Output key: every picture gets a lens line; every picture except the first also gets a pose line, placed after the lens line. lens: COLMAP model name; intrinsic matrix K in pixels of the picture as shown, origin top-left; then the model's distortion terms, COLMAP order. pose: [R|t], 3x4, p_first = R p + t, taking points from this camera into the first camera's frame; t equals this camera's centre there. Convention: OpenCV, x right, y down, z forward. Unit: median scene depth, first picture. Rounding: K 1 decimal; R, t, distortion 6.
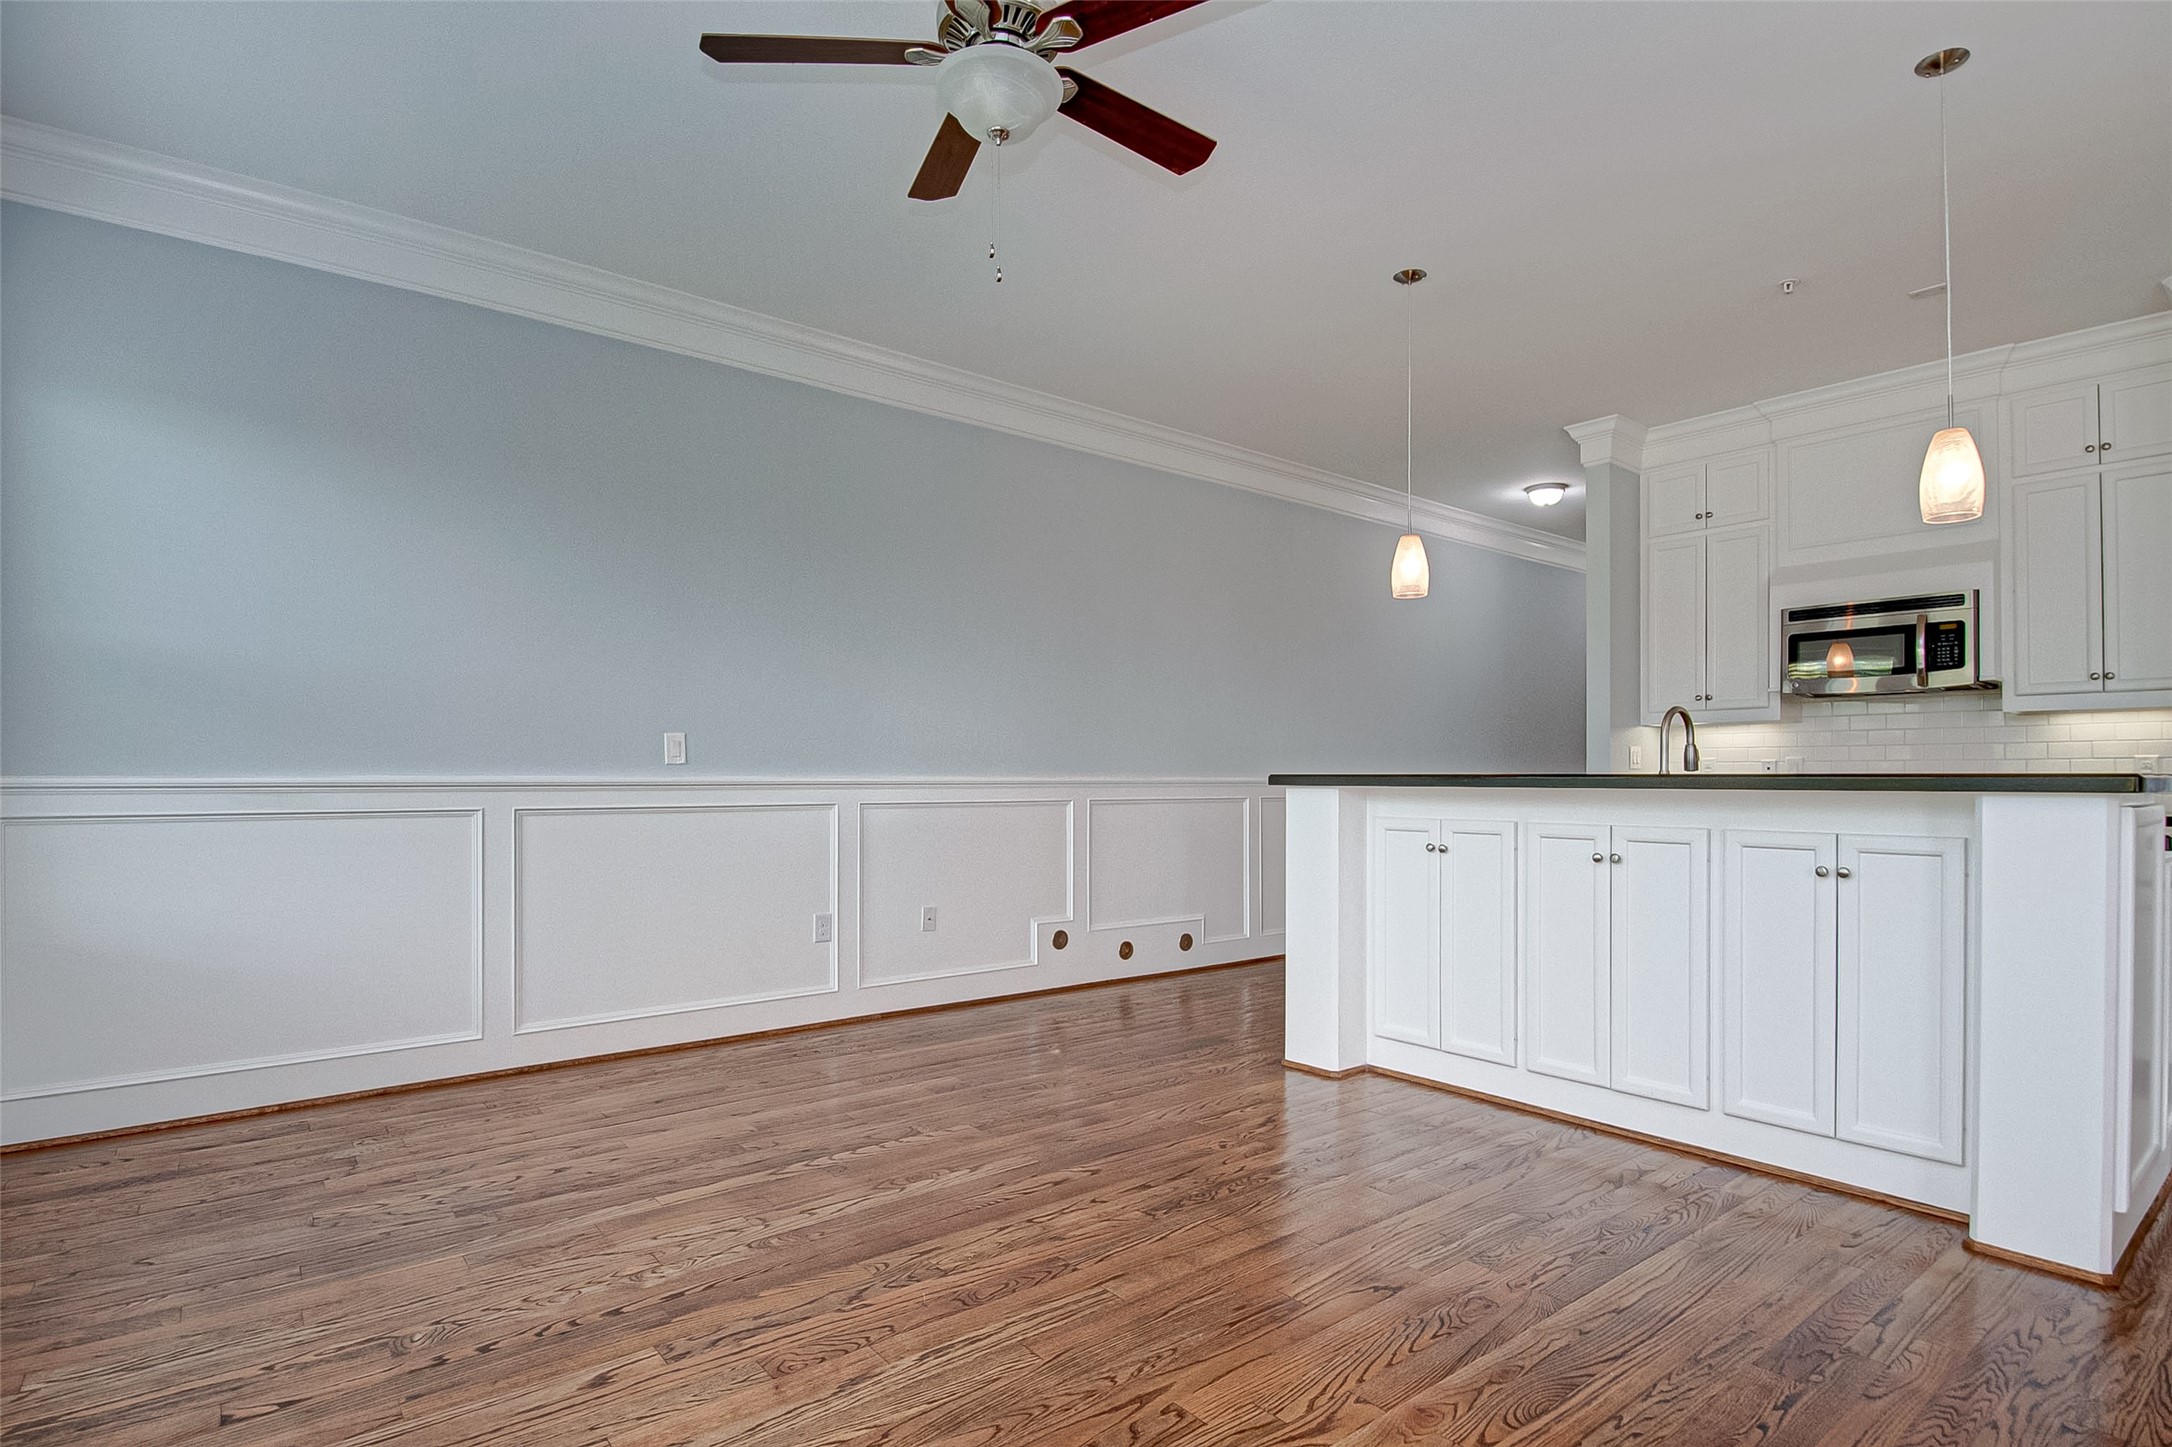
lens RADIAL K [[1090.1, 0, 1088.2], [0, 1090.1, 780.2], [0, 0, 1]] dist [-0.001230, -0.001544]
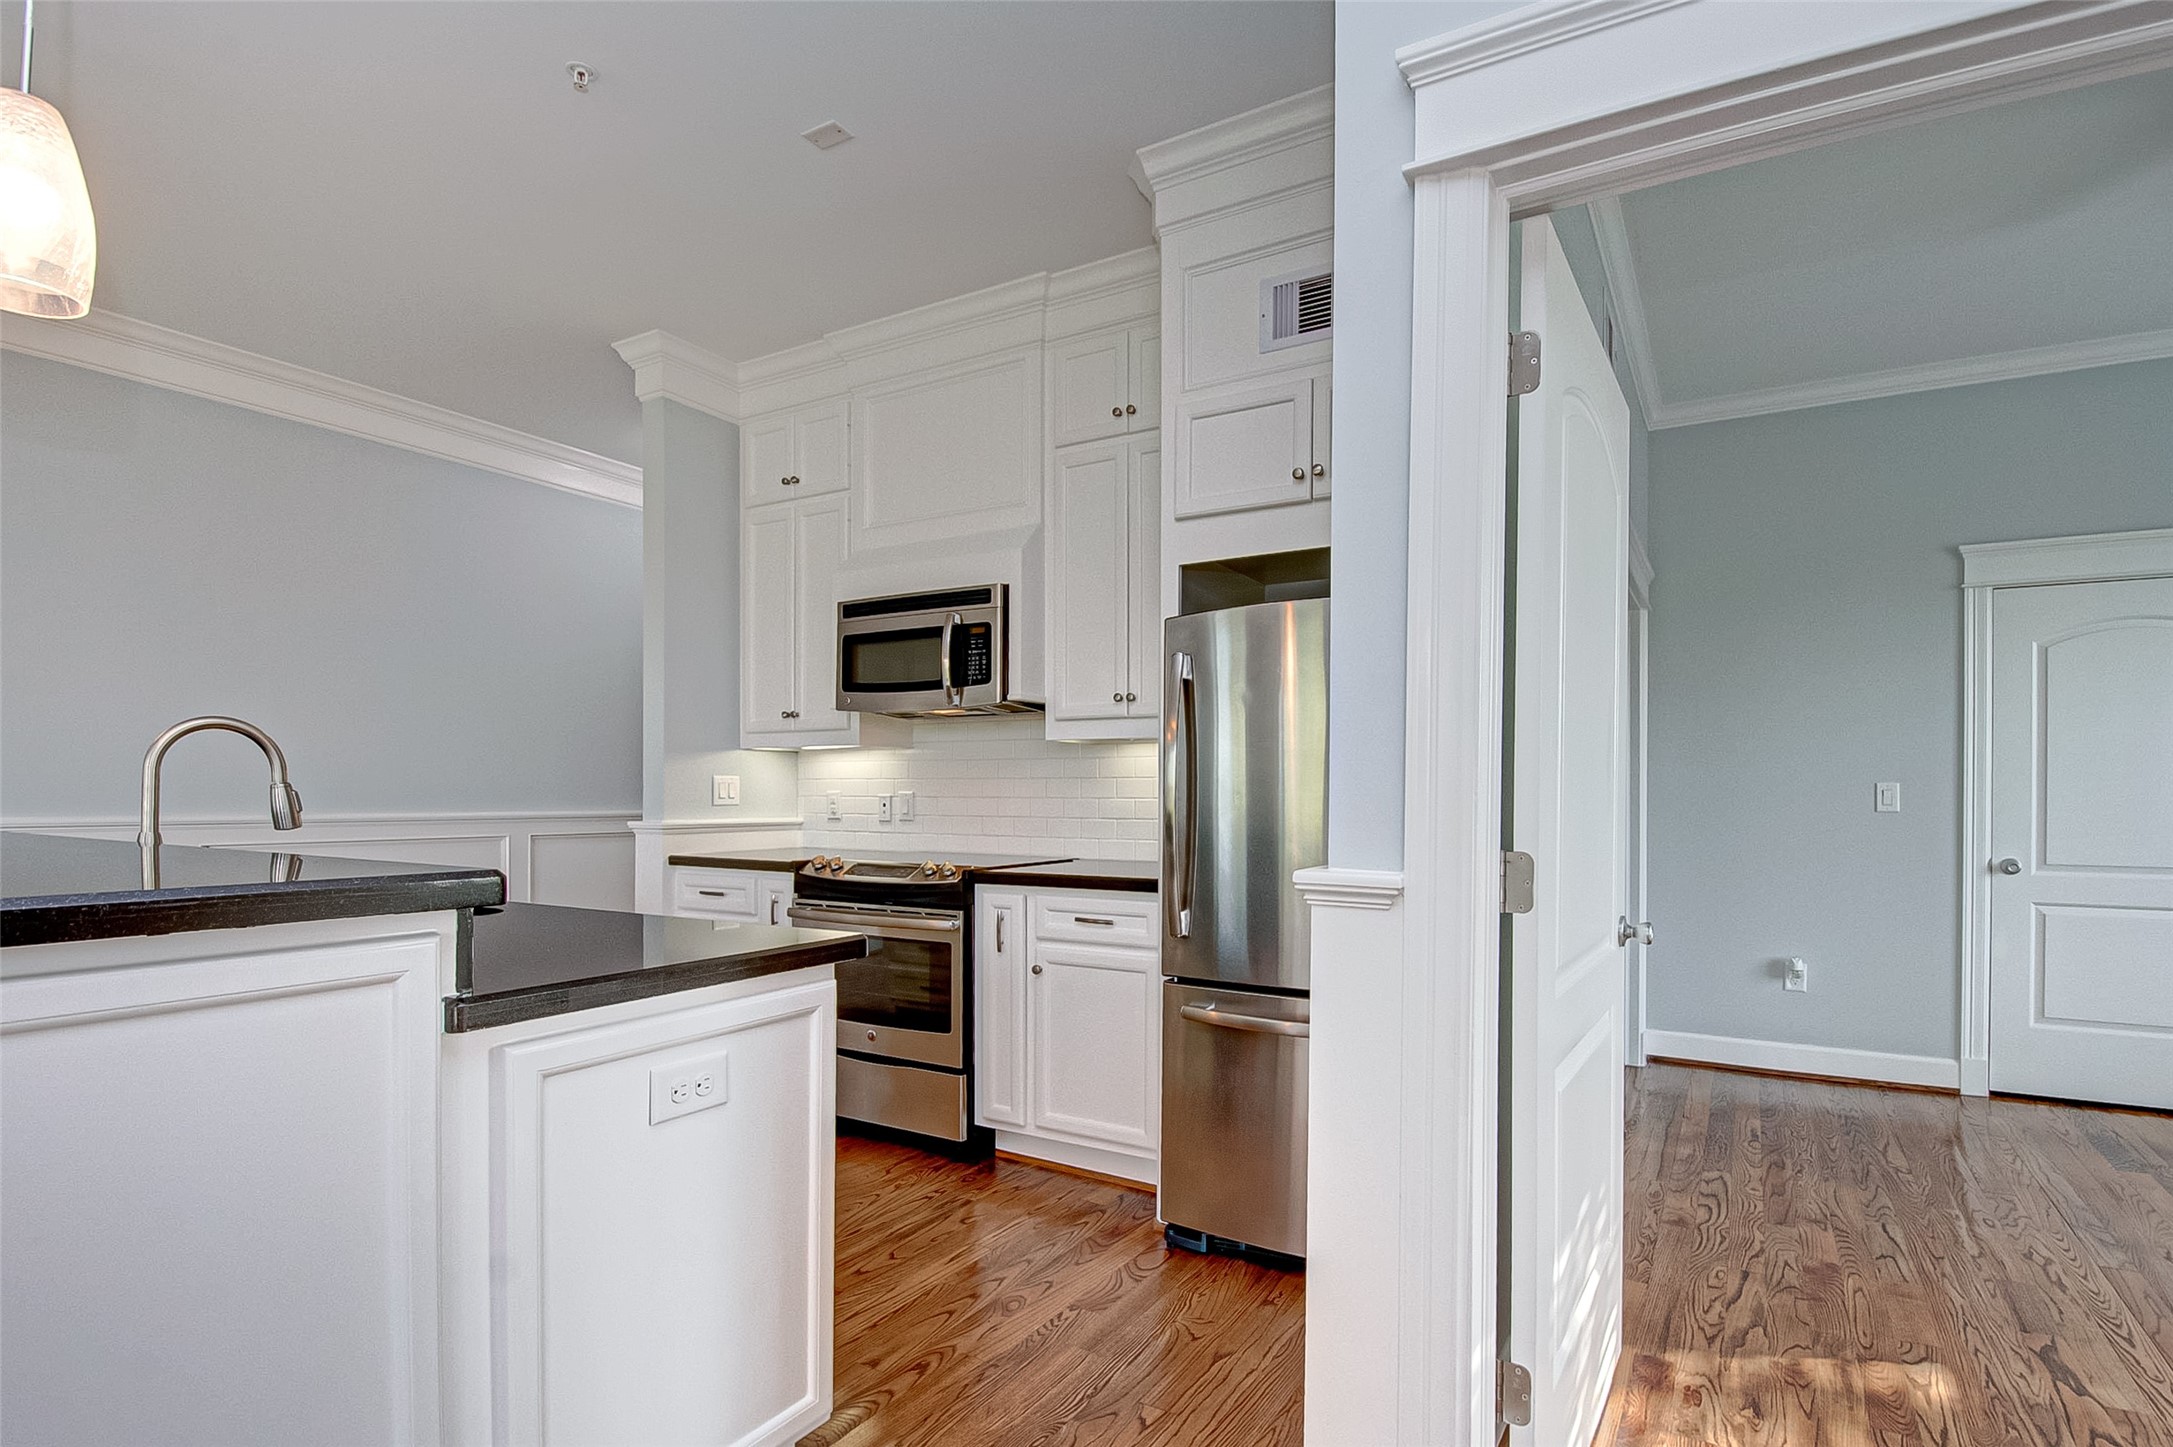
lens RADIAL K [[1042.2, 0, 1129.6], [0, 1042.2, 796.4], [0, 0, 1]] dist [-0.016050, -0.000631]
pose [[0.938289, -0.000030, 0.345853, 0.641589], [-0.001426, 0.999991, 0.003957, -0.025147], [-0.345850, -0.004206, 0.938281, 0.264835]]
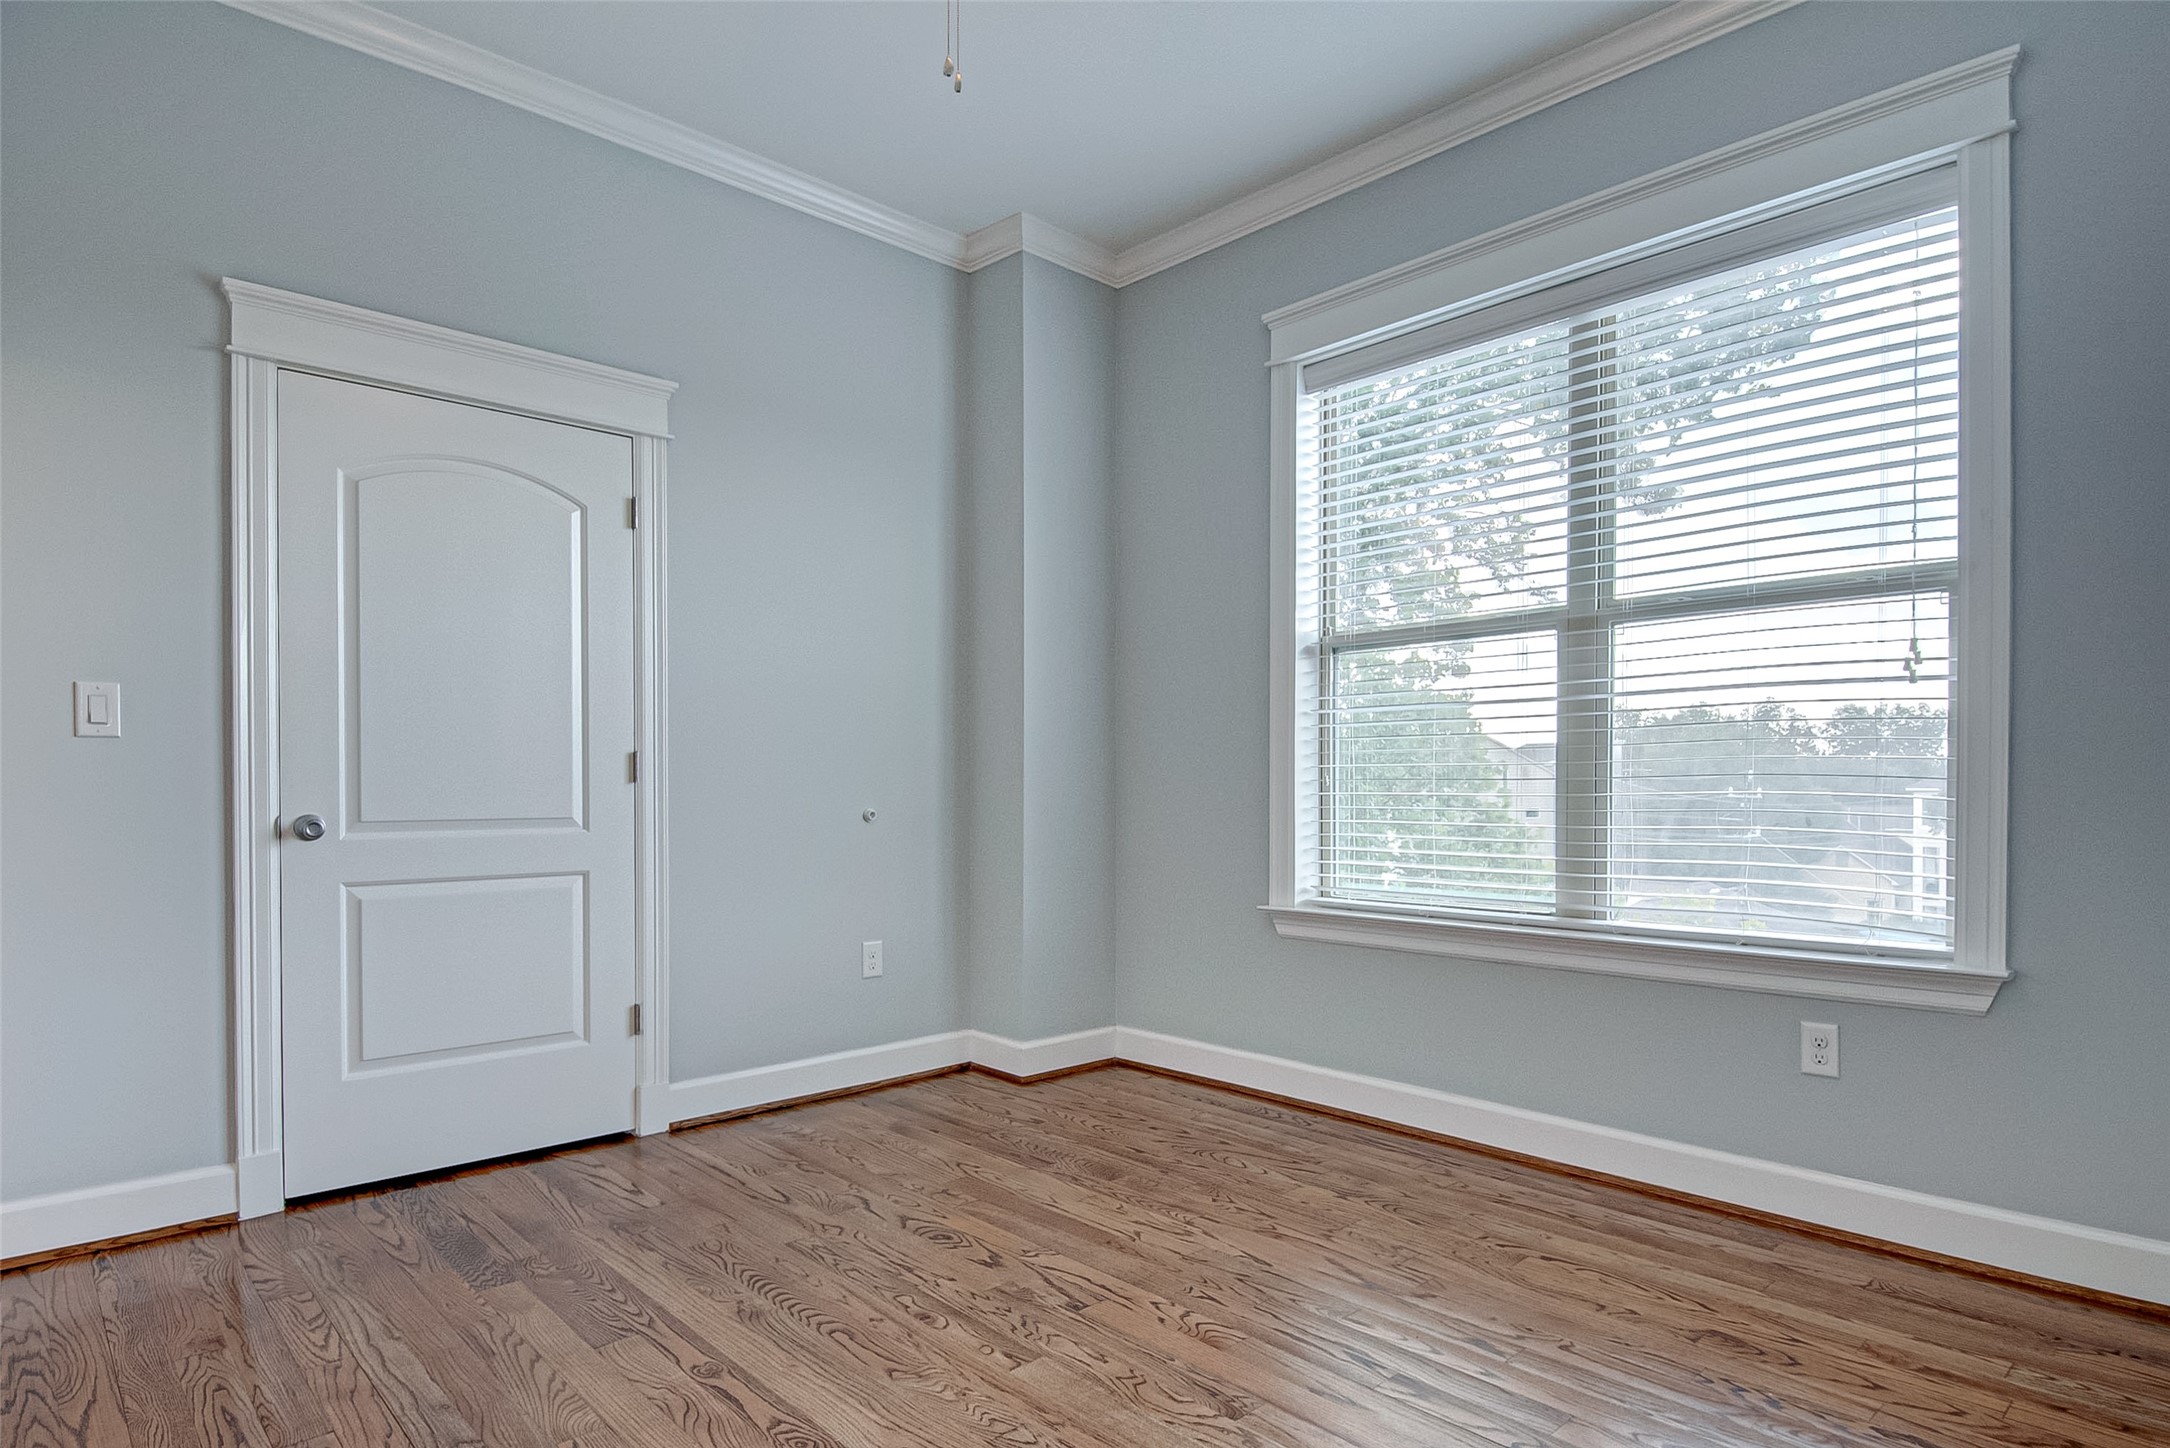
lens RADIAL K [[1199.4, 0, 1095.4], [0, 1199.4, 799.0], [0, 0, 1]] dist [0.003812, -0.016216]
pose [[-0.073183, -0.015973, 0.997191, 1.000090], [0.000541, 0.999871, 0.016055, 0.012802], [-0.997318, 0.001715, -0.073165, 0.466704]]
